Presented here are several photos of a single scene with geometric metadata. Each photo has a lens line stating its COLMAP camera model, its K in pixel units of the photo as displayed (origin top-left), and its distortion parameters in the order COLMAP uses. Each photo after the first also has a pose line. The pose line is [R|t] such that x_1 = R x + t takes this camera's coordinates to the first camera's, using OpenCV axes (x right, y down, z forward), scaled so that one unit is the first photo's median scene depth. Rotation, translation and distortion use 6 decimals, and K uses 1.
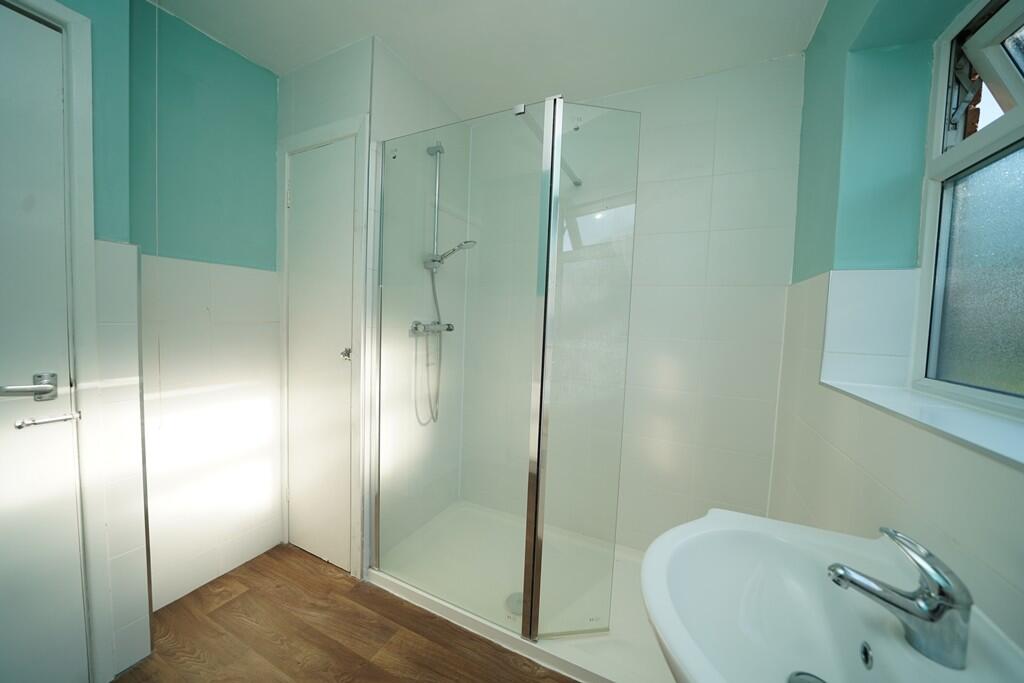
lens RADIAL K [[359.8, 0, 516.2], [0, 359.8, 342.5], [0, 0, 1]] dist [-0.023795, 0.001916]
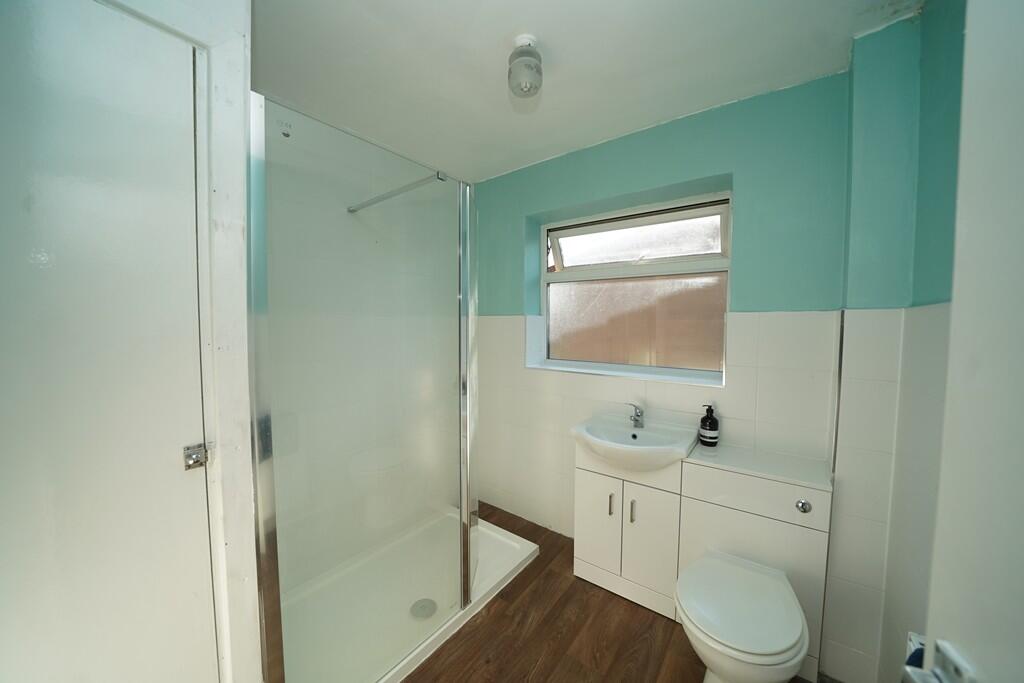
lens RADIAL K [[359.8, 0, 516.3], [0, 359.8, 341.0], [0, 0, 1]] dist [-0.023795, 0.001916]
pose [[0.172285, -0.036931, 0.984355, -1.519408], [0.110523, 0.993712, 0.017938, -0.093307], [-0.978827, 0.105704, 0.175283, 0.718011]]
